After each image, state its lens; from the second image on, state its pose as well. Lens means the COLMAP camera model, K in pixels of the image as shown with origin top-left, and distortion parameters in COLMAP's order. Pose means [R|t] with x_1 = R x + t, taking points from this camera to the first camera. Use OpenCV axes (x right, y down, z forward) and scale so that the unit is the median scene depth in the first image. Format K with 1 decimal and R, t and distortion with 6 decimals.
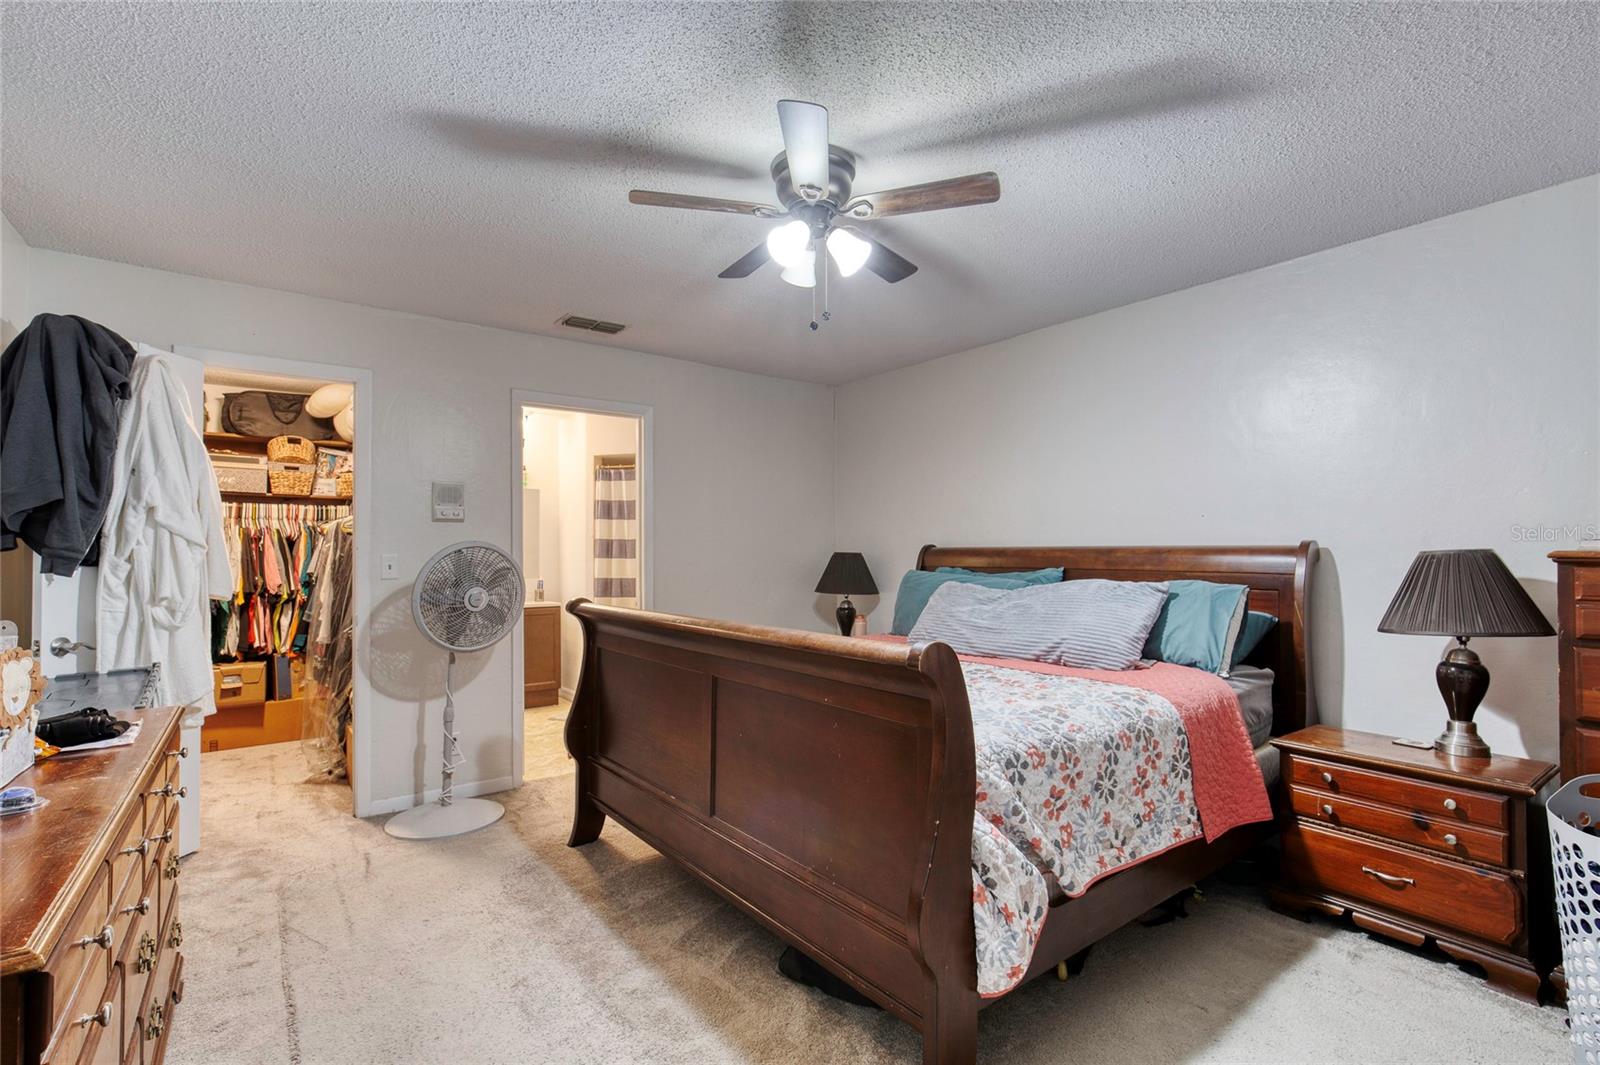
lens RADIAL K [[731.8, 0, 772.4], [0, 731.8, 535.1], [0, 0, 1]] dist [-0.015945, 0.003763]
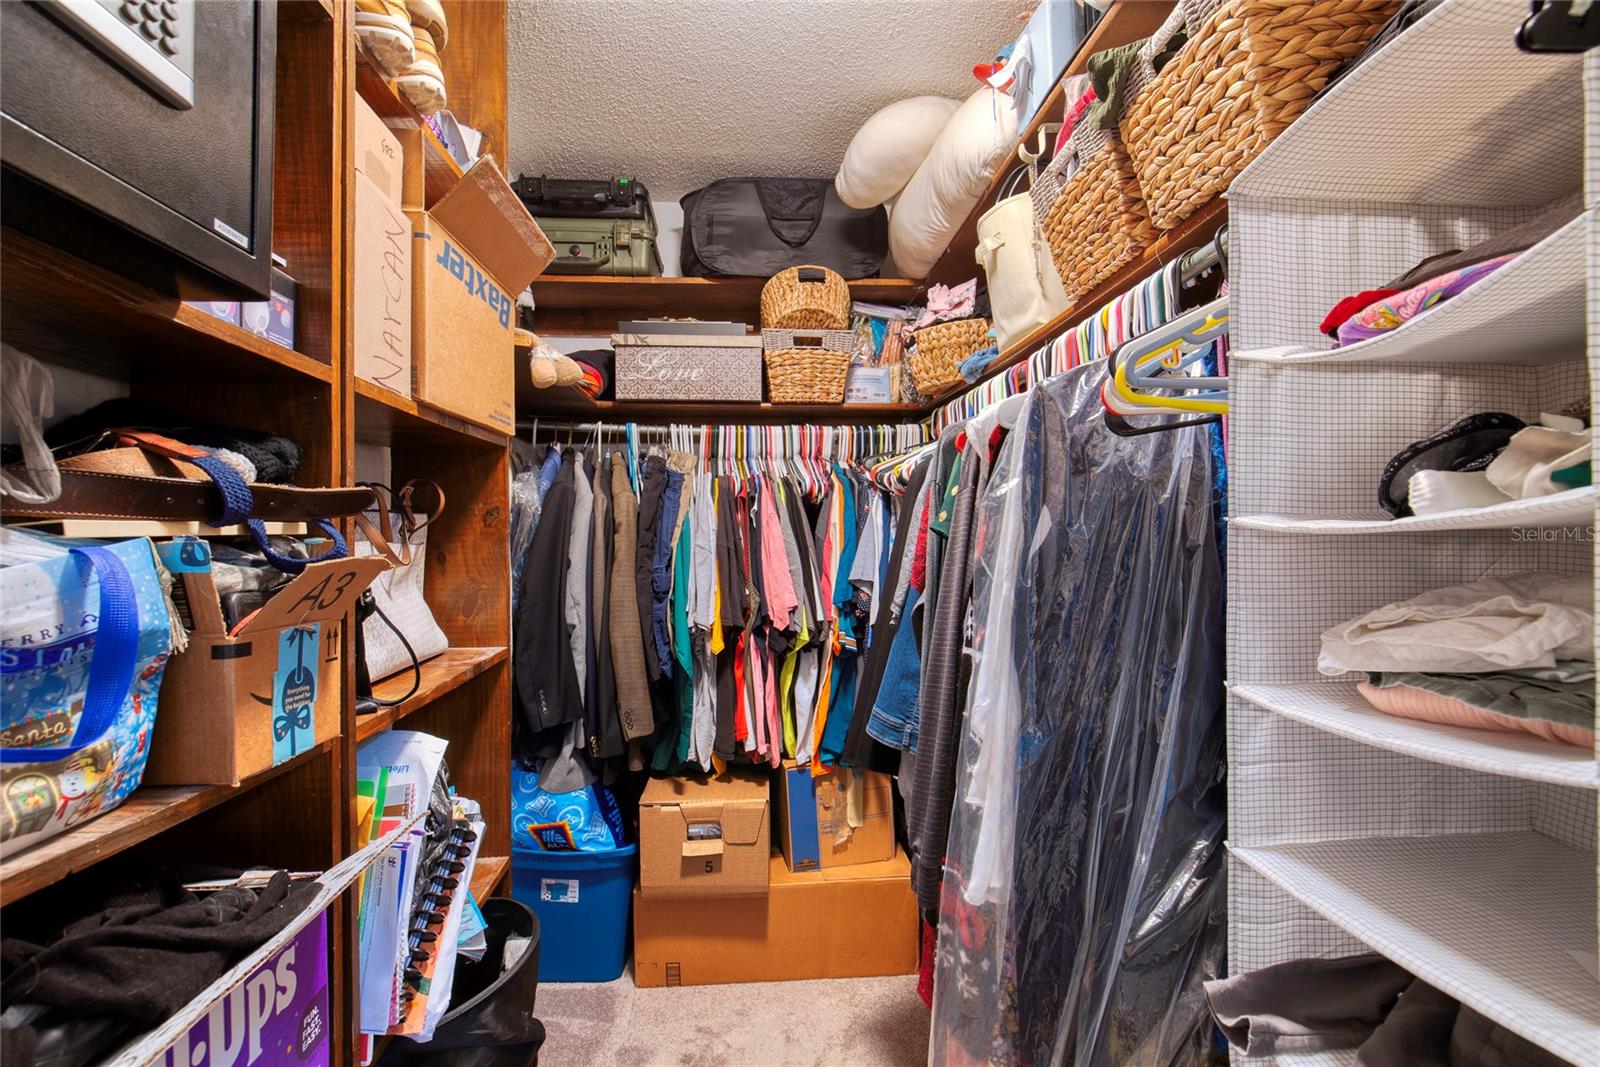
lens RADIAL K [[731.8, 0, 798.1], [0, 731.8, 537.8], [0, 0, 1]] dist [-0.015945, 0.003763]
pose [[0.852267, -0.009683, -0.523018, -0.445871], [0.020862, 0.999662, 0.015487, 0.021040], [0.522692, -0.024110, 0.852181, 0.631144]]
